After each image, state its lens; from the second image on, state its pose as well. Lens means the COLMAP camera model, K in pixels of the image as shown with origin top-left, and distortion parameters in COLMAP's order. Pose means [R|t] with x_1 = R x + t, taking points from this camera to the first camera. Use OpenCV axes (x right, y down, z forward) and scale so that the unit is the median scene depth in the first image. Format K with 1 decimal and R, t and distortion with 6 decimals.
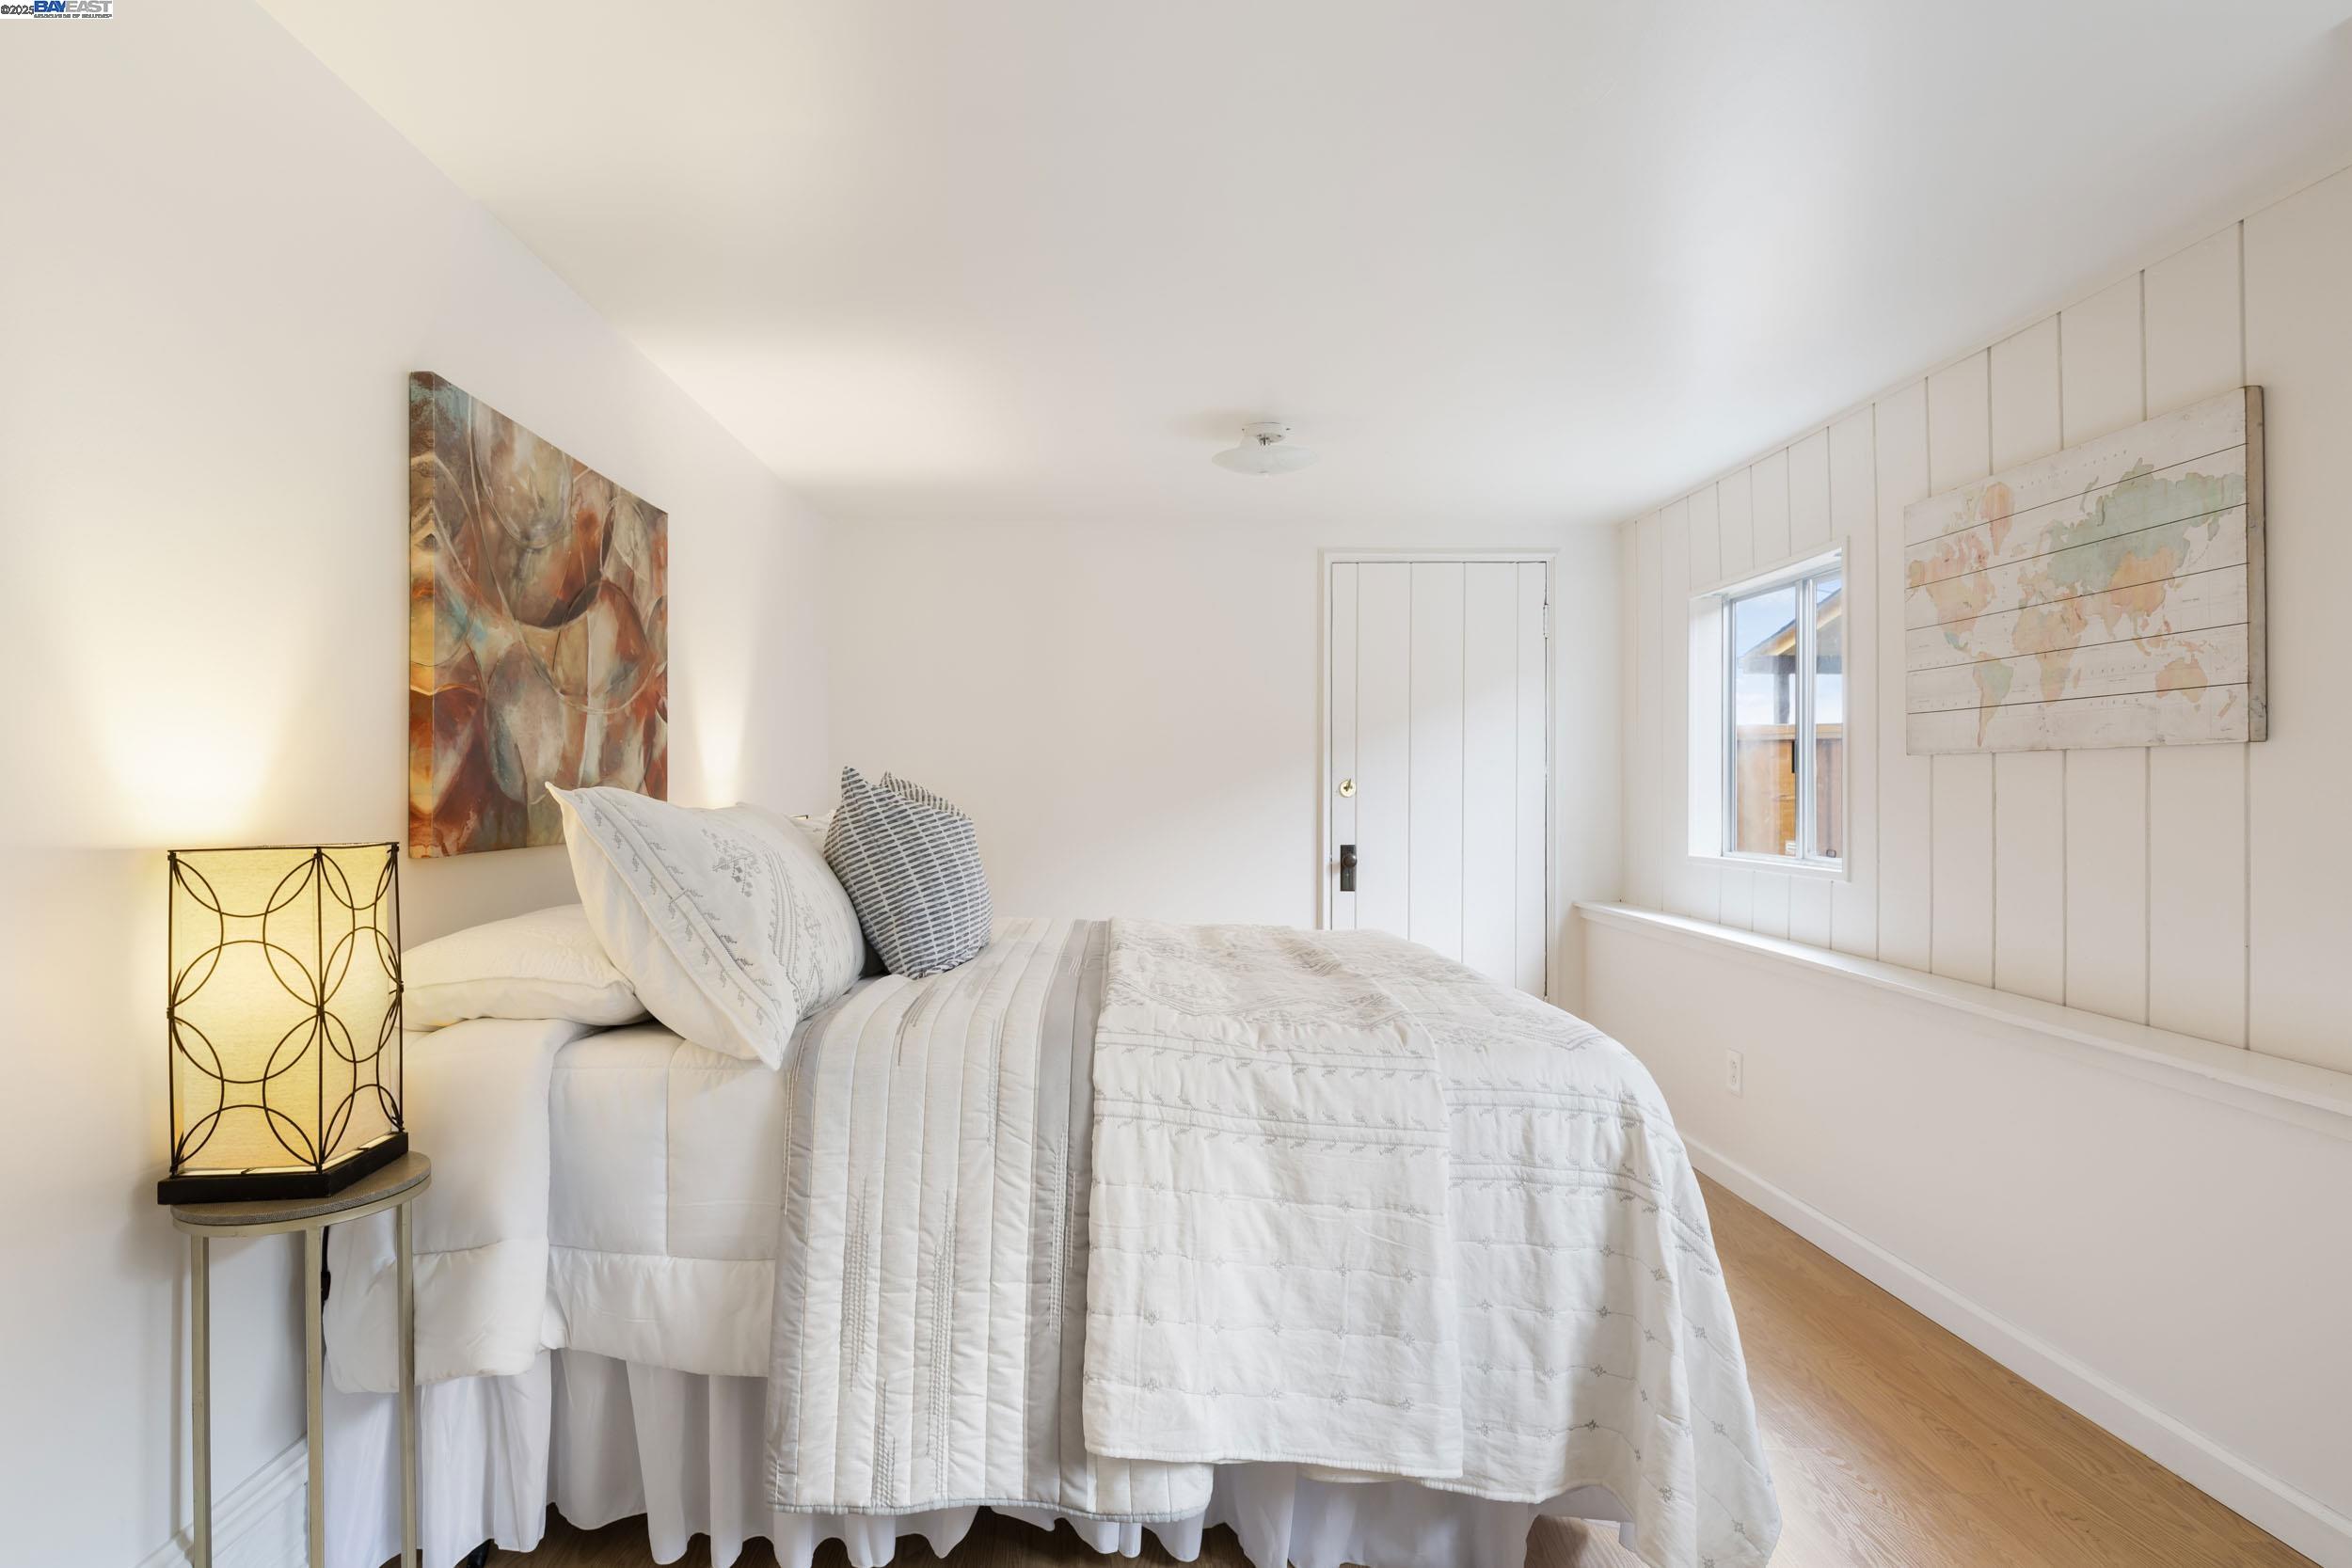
lens RADIAL K [[1221.4, 0, 1181.6], [0, 1221.4, 789.0], [0, 0, 1]] dist [-0.012433, -0.000946]
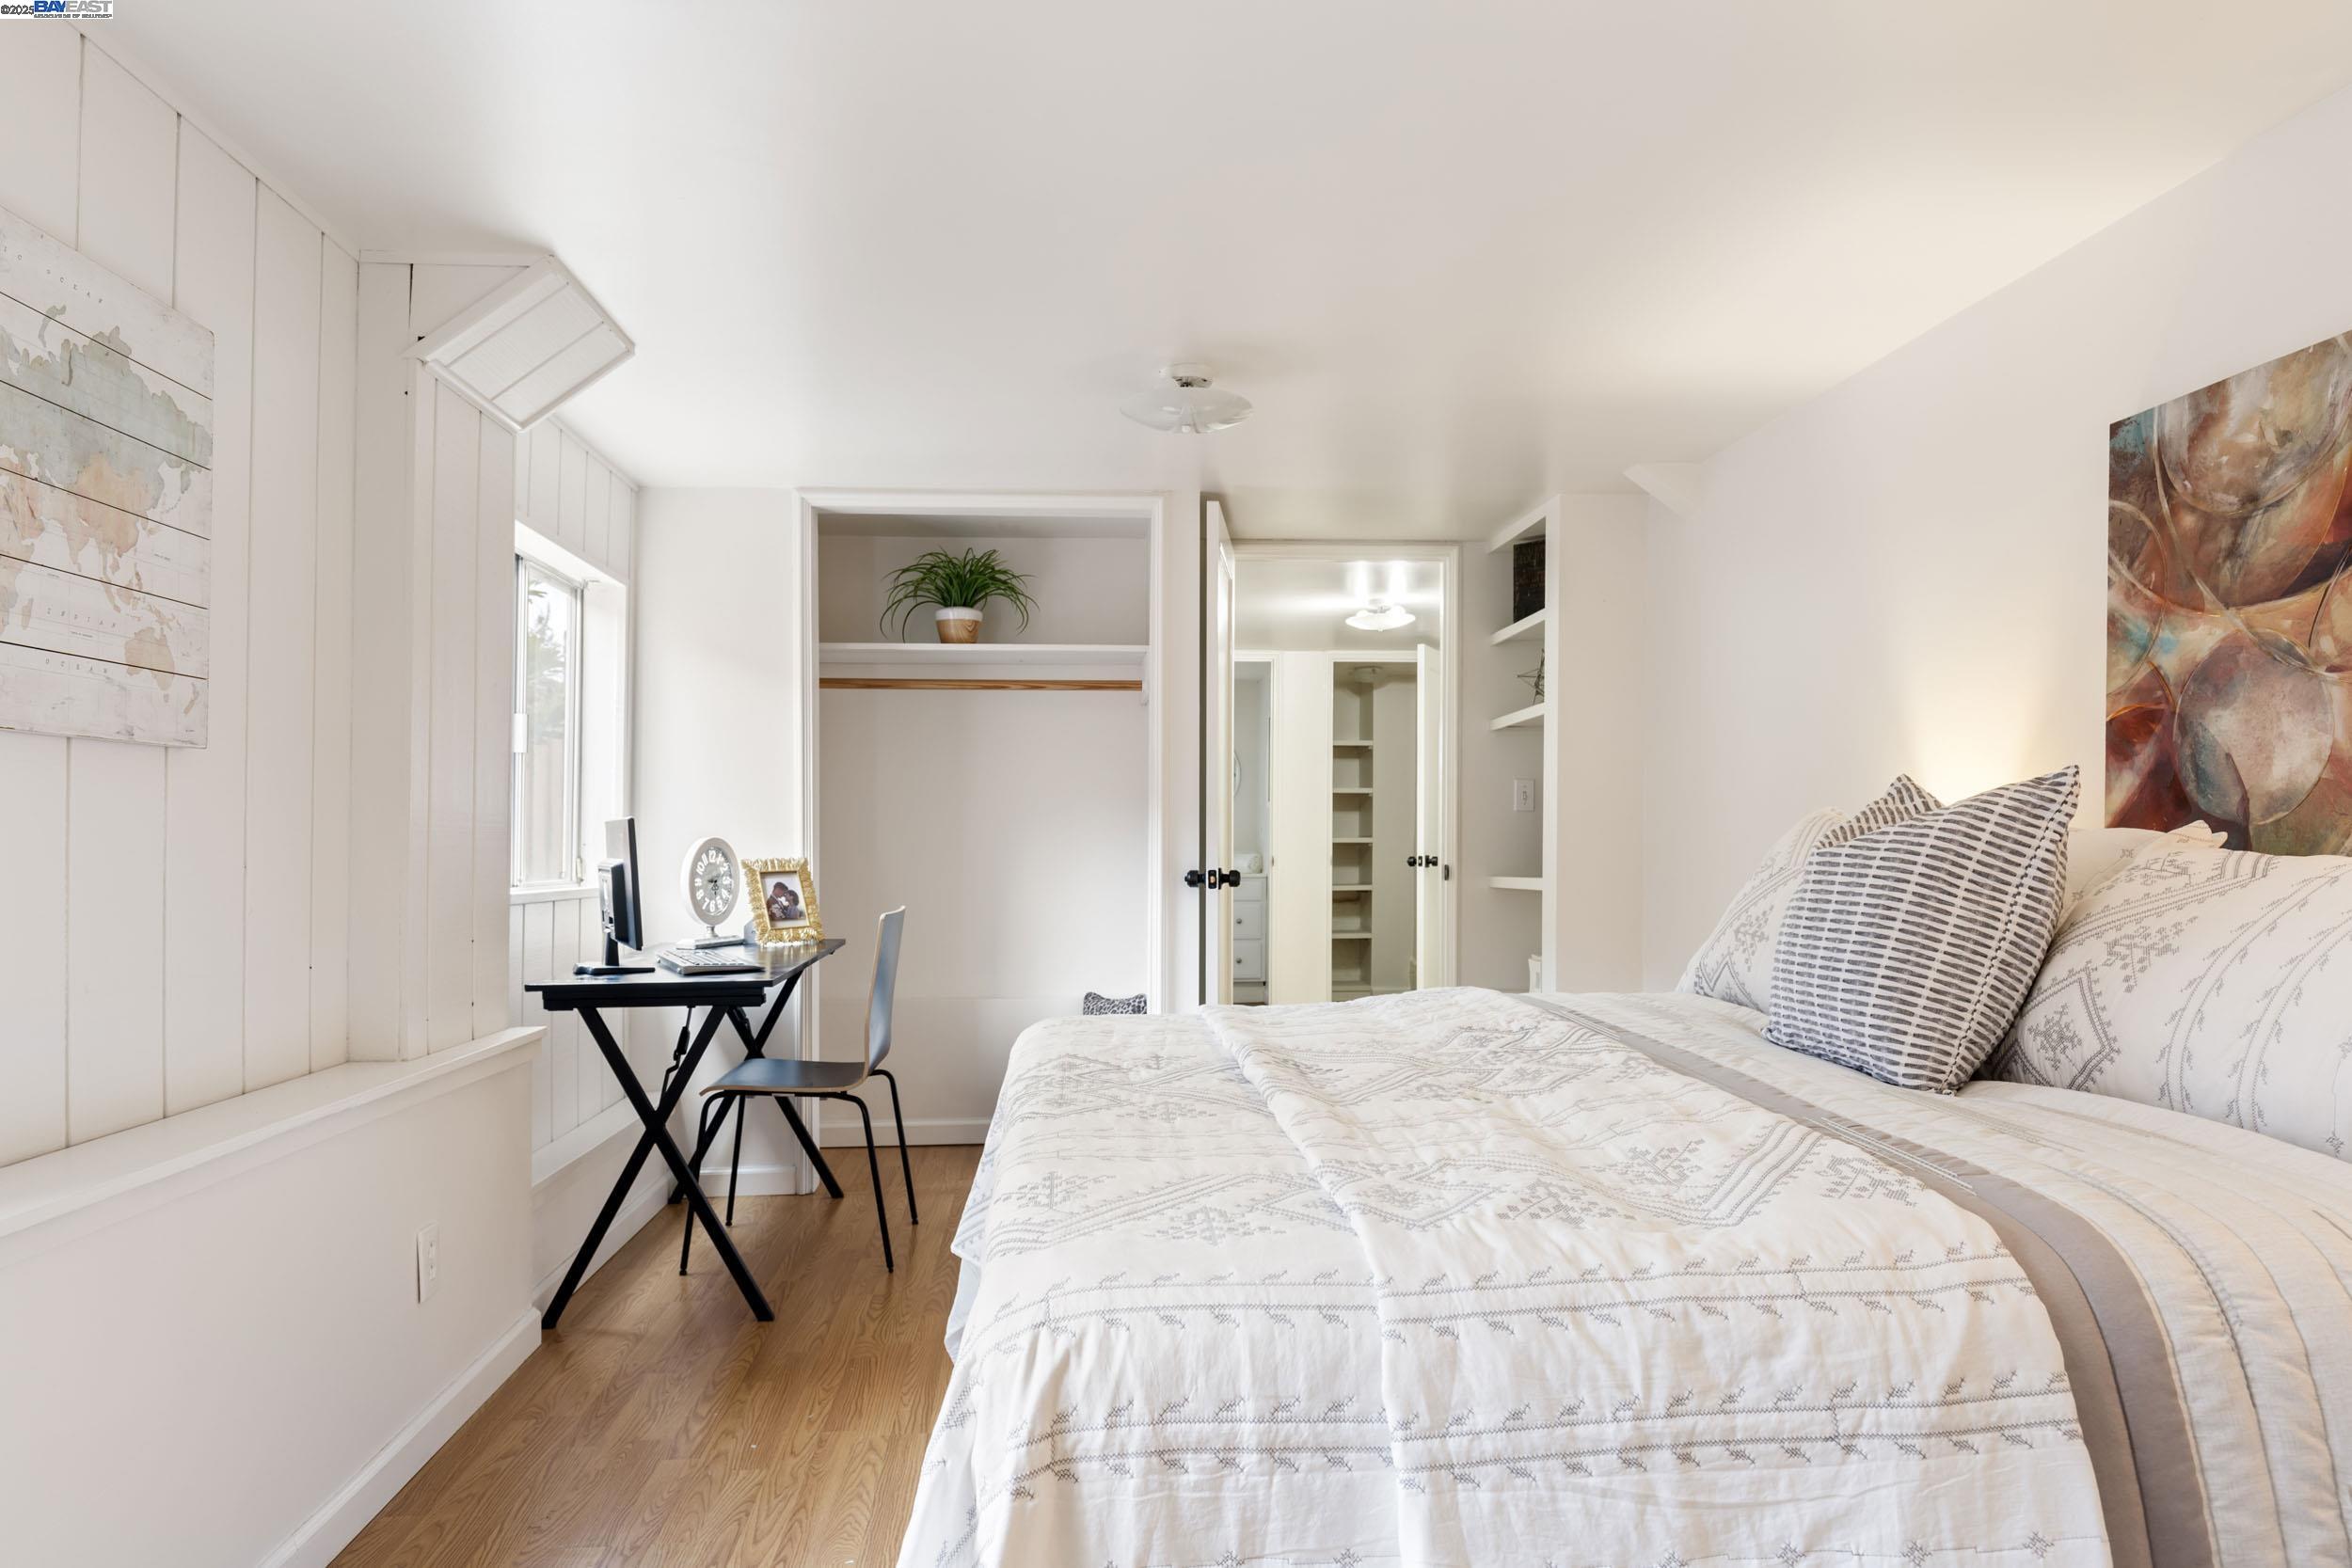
lens RADIAL K [[1401.5, 0, 1175.2], [0, 1401.5, 796.7], [0, 0, 1]] dist [0.003477, 0.000718]
pose [[-0.999865, -0.001378, -0.016346, 0.208960], [-0.000952, 0.999661, -0.026025, 0.019859], [0.016376, -0.026006, -0.999528, 1.964754]]
